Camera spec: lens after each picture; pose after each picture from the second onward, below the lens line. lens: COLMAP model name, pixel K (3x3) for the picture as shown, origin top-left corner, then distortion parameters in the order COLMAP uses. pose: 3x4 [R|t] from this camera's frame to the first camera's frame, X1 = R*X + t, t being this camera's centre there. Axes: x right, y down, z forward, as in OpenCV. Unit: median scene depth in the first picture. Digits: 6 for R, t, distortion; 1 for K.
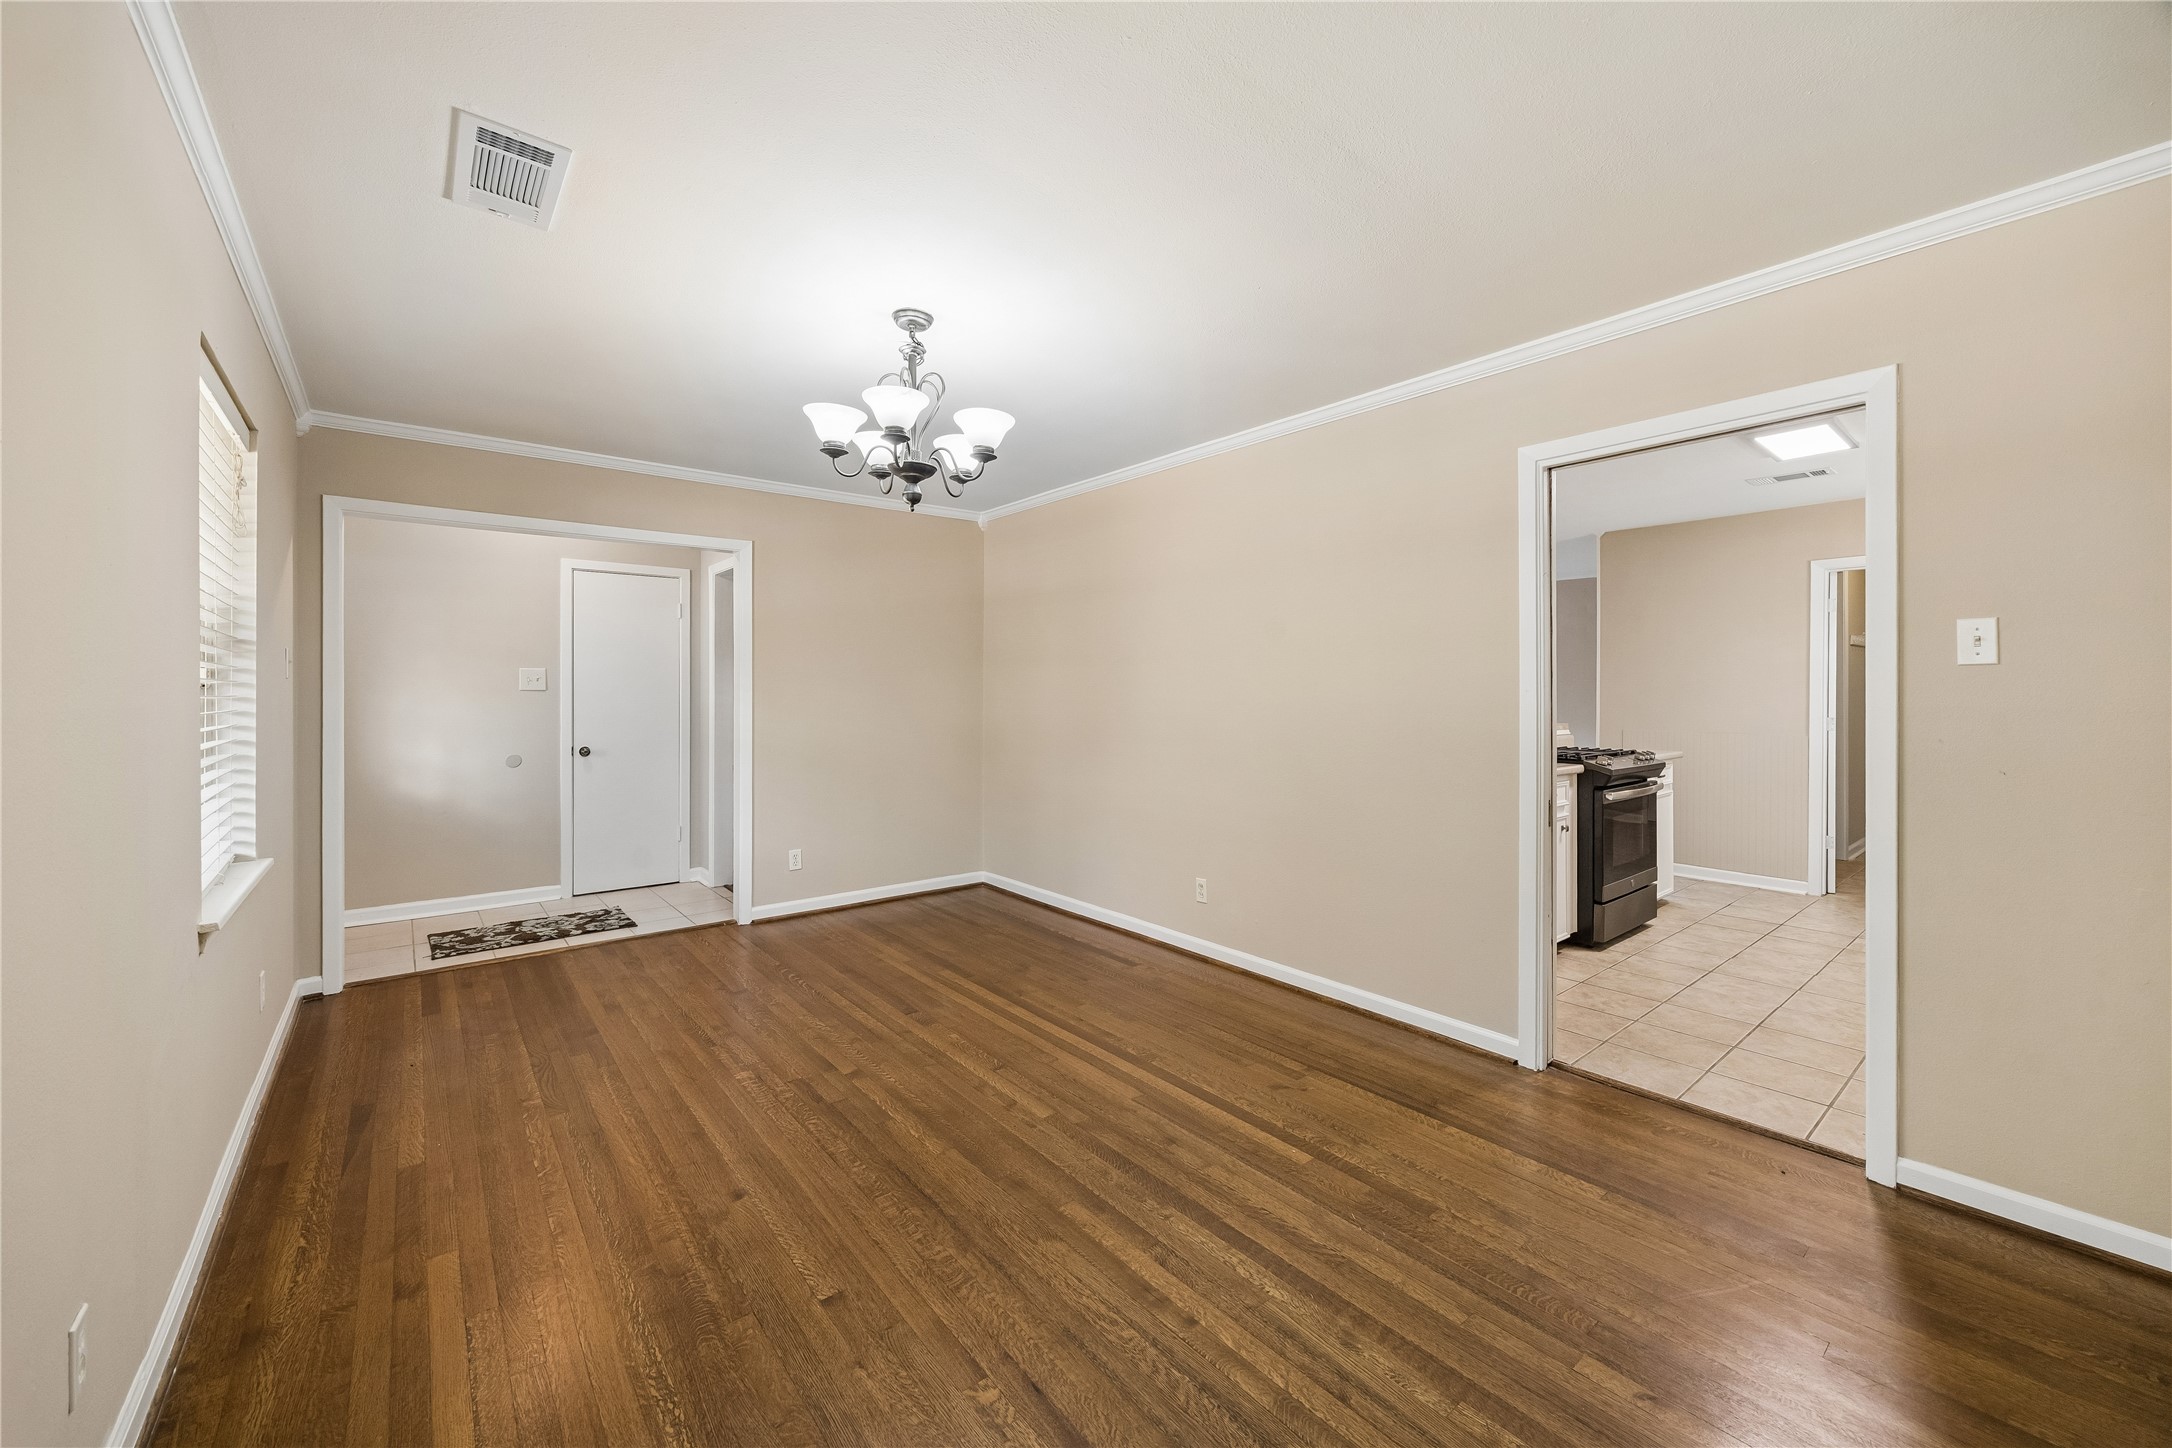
lens RADIAL K [[833.9, 0, 1083.5], [0, 833.9, 704.1], [0, 0, 1]] dist [0.000388, 0.000287]
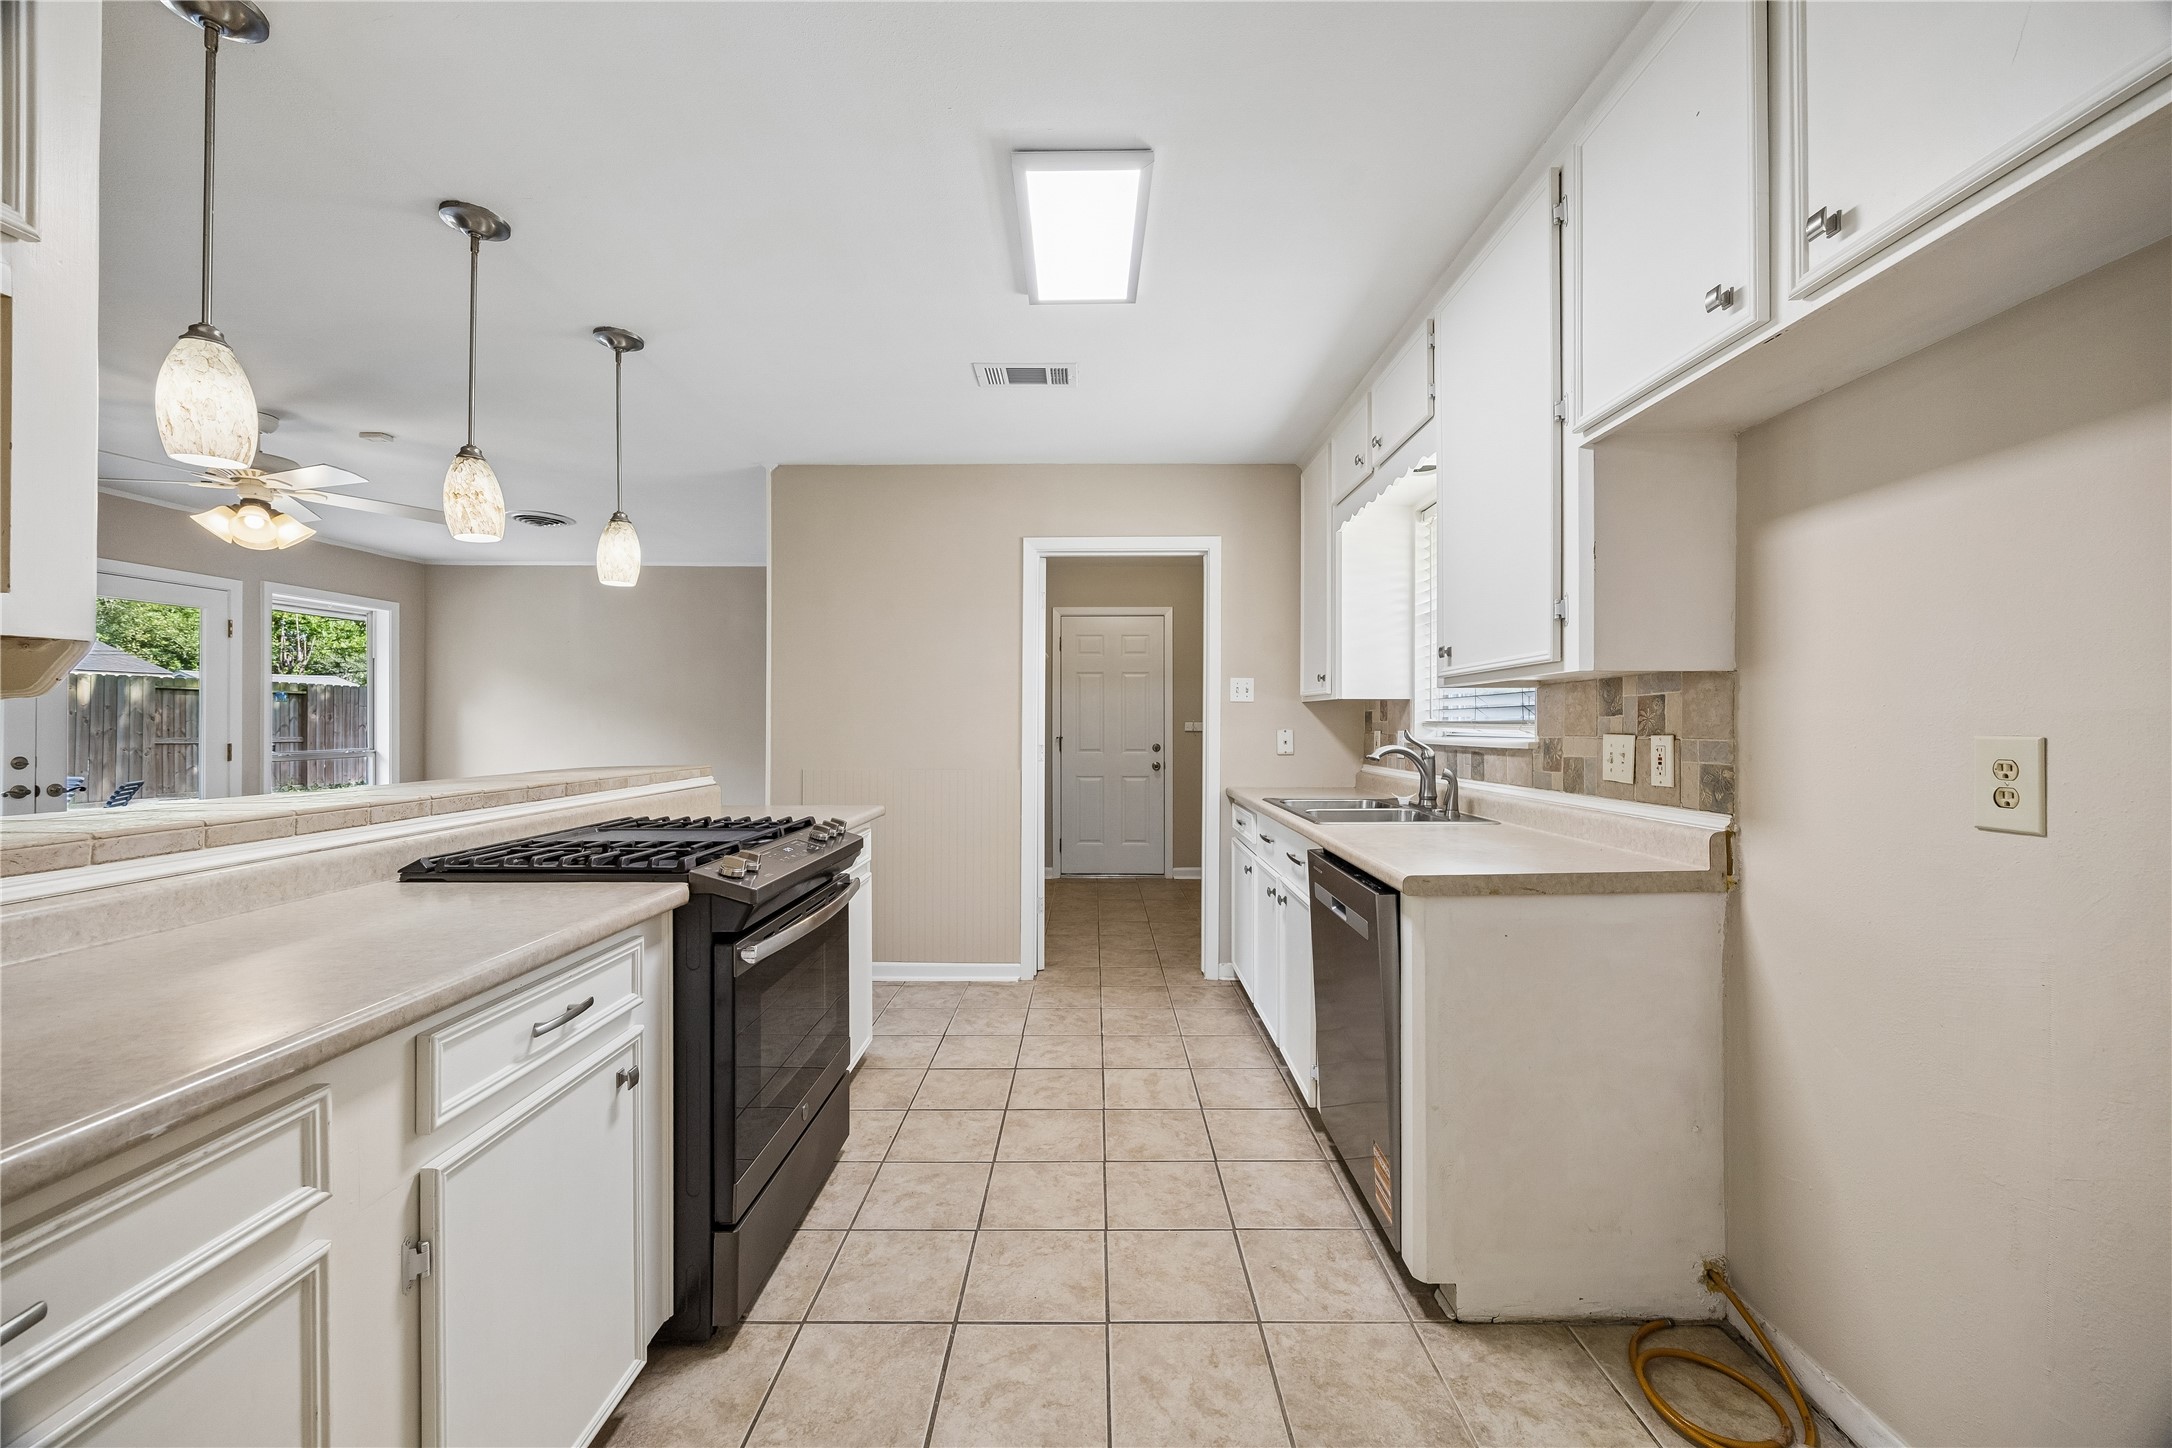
lens RADIAL K [[833.9, 0, 1078.0], [0, 833.9, 729.0], [0, 0, 1]] dist [0.000388, 0.000287]
pose [[0.645652, -0.004675, 0.763617, 0.414097], [0.006823, 0.999977, 0.000353, 0.000700], [-0.763601, 0.004983, 0.645669, 0.598813]]
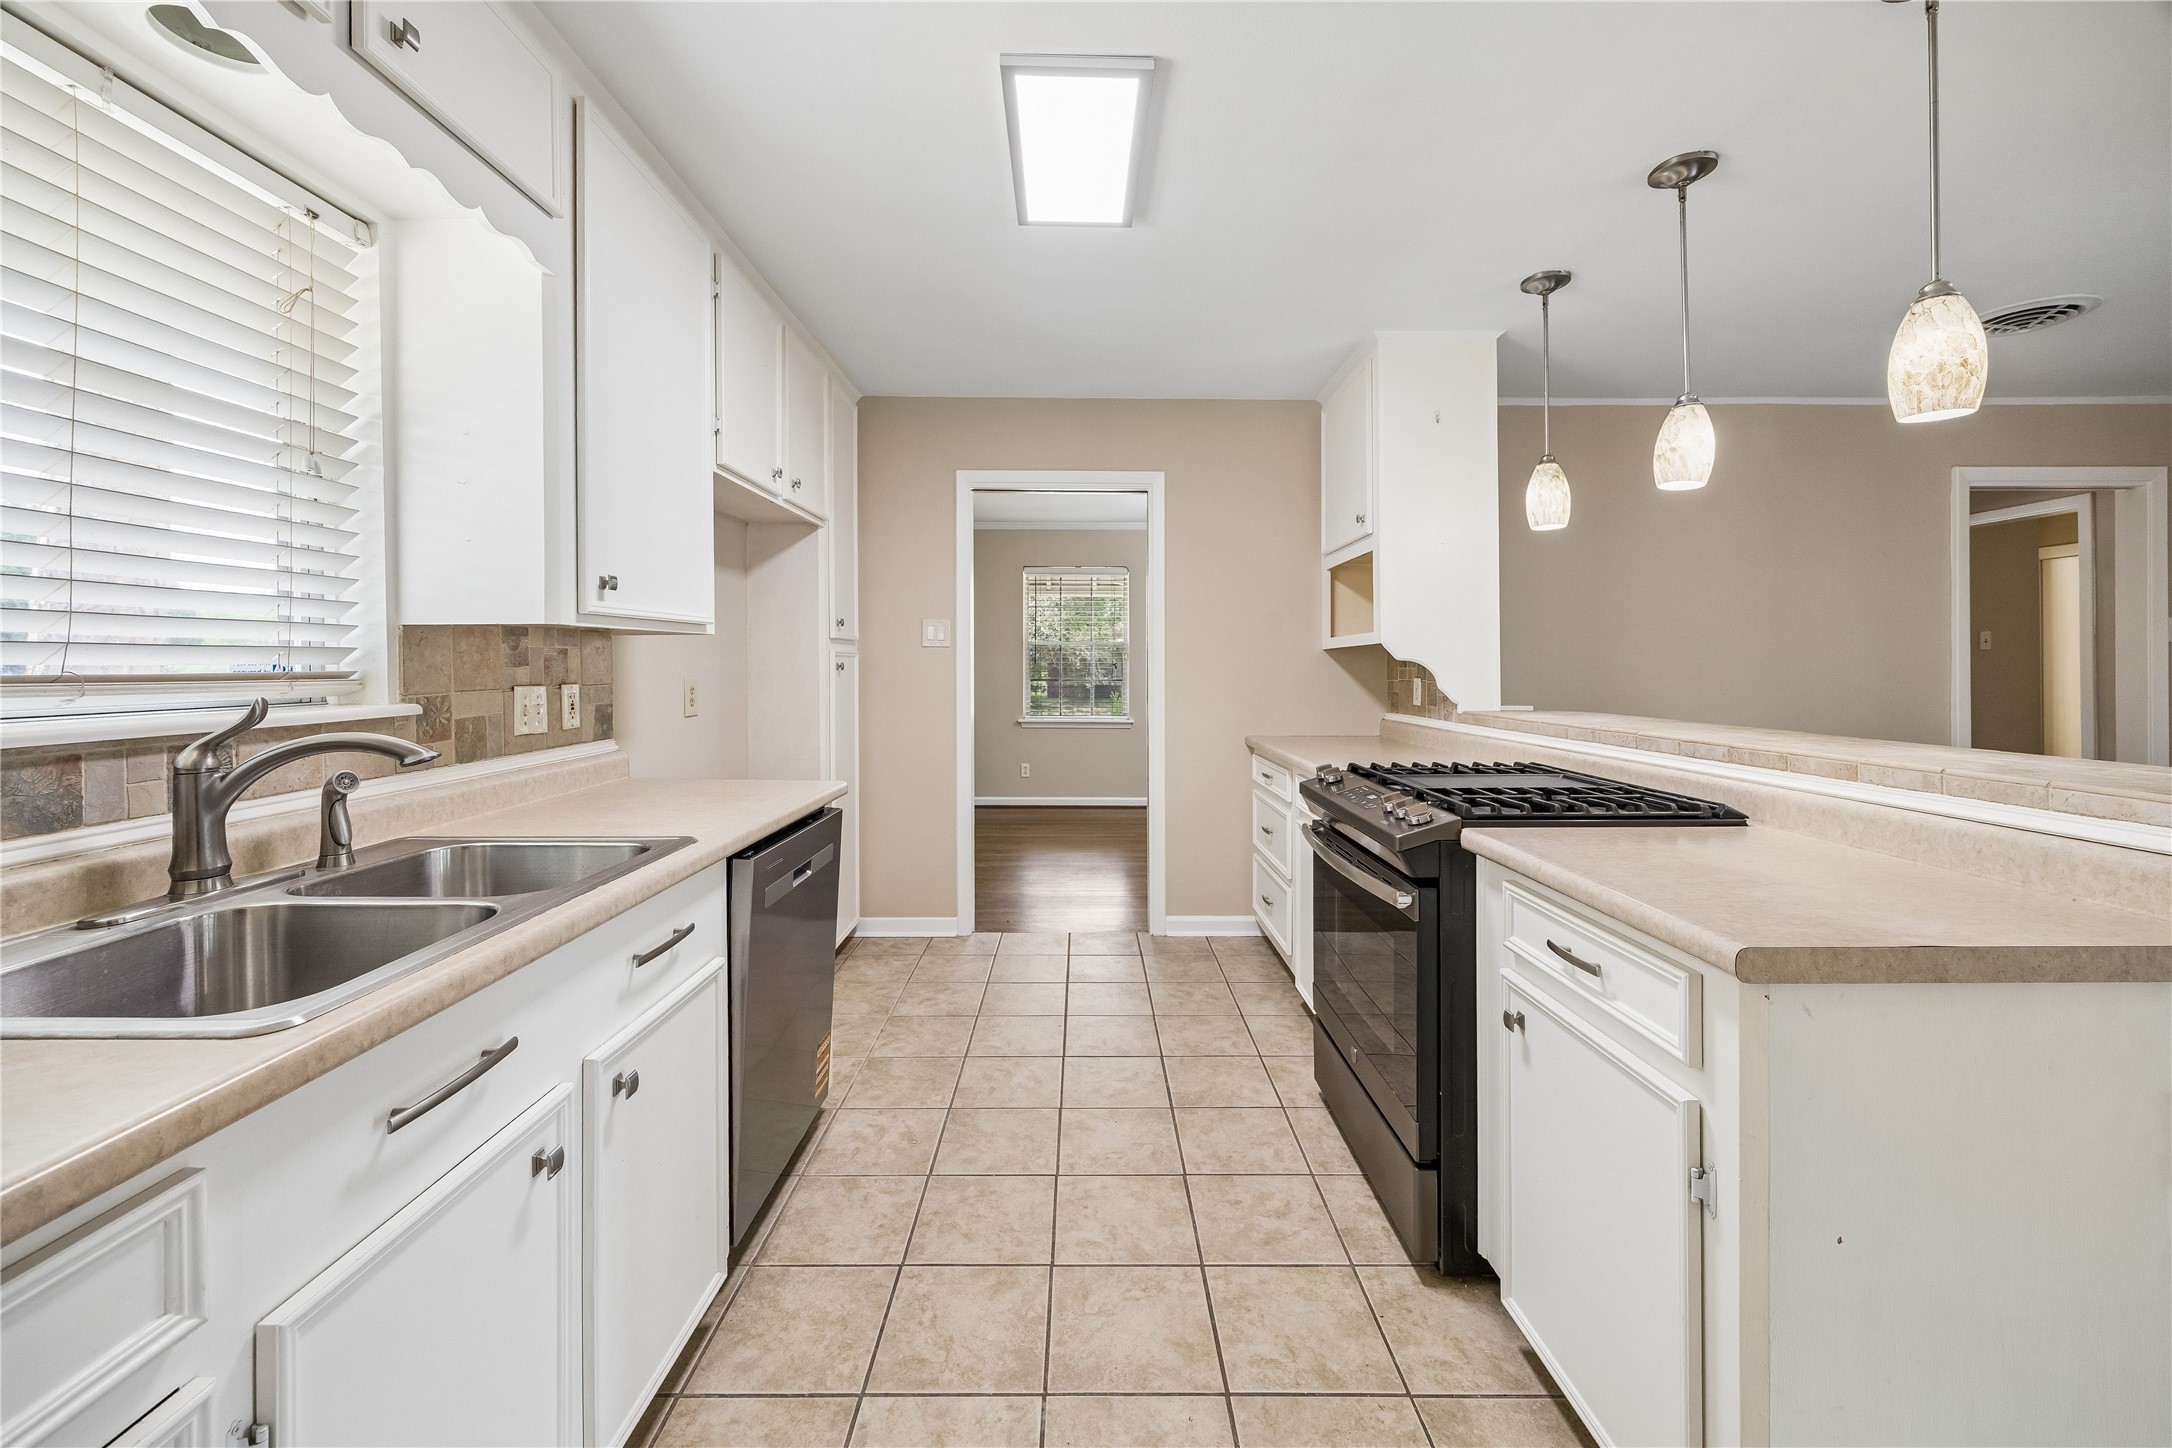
lens RADIAL K [[833.9, 0, 1092.0], [0, 833.9, 666.5], [0, 0, 1]] dist [0.000388, 0.000287]
pose [[-0.621287, 0.005636, -0.783562, 1.153895], [-0.002503, 0.999955, 0.009176, -0.009929], [0.783579, 0.007662, -0.621245, 1.211750]]
